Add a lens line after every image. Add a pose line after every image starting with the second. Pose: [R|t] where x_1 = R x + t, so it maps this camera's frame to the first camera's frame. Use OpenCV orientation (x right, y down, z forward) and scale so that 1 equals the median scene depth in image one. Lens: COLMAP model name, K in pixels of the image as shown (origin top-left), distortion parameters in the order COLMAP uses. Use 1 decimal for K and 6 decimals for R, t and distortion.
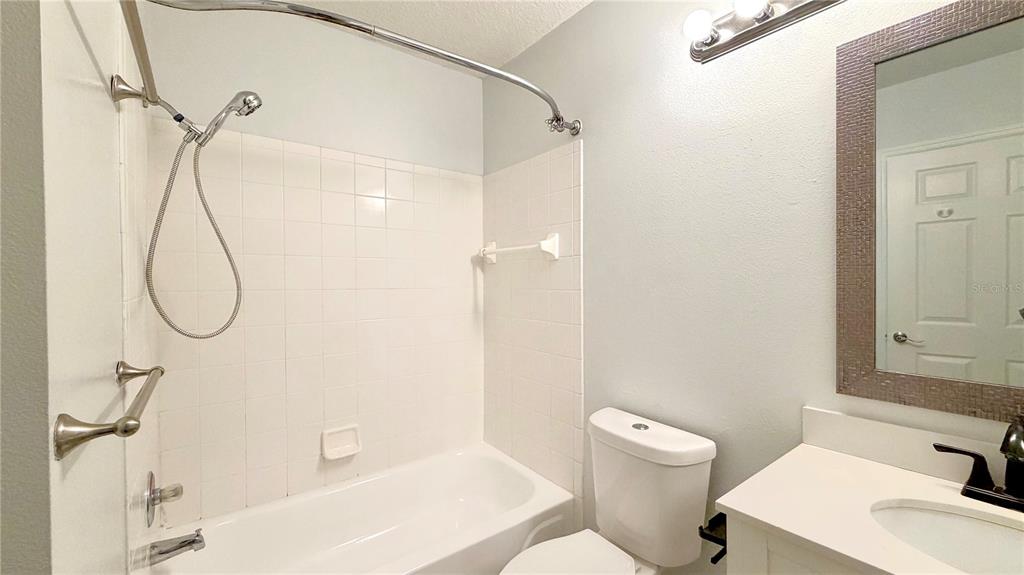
lens RADIAL K [[406.7, 0, 509.7], [0, 406.7, 288.1], [0, 0, 1]] dist [-0.002225, -0.000168]
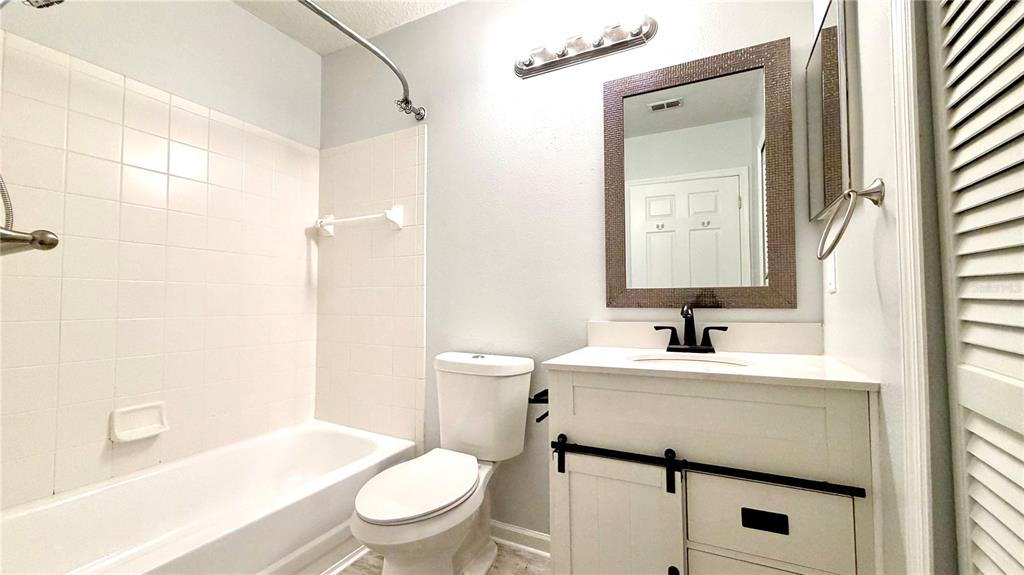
lens RADIAL K [[406.7, 0, 509.7], [0, 406.7, 288.1], [0, 0, 1]] dist [-0.002225, -0.000168]
pose [[0.896919, 0.019527, 0.441764, -0.105883], [0.002685, 0.998766, -0.049598, 0.149668], [-0.442187, 0.045672, 0.895759, -0.112940]]
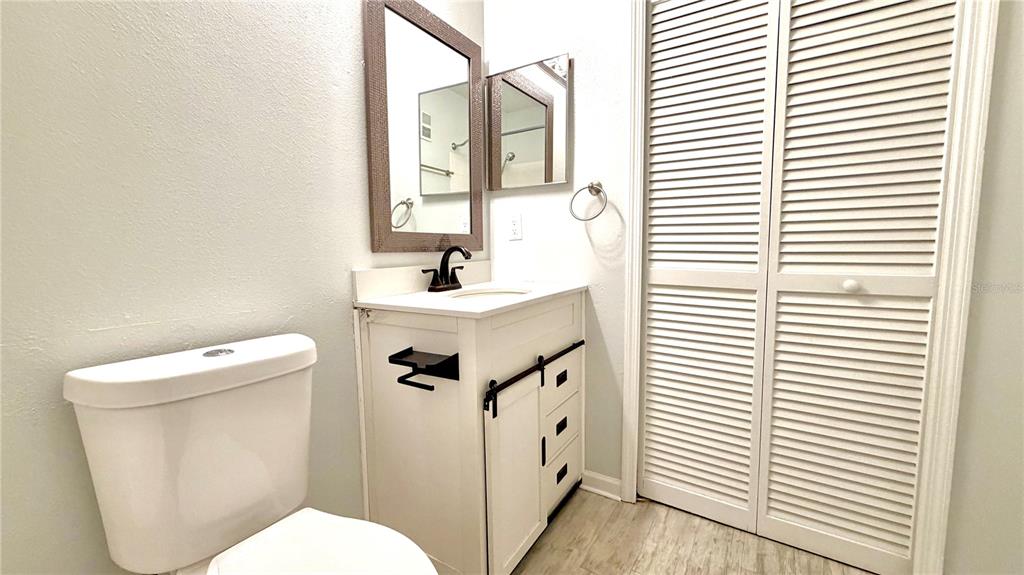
lens RADIAL K [[406.7, 0, 509.7], [0, 406.7, 288.1], [0, 0, 1]] dist [-0.002225, -0.000168]
pose [[-0.345624, -0.085051, 0.934511, -0.321869], [0.026577, 0.994597, 0.100349, 0.144844], [-0.937997, 0.059519, -0.341496, 0.598615]]
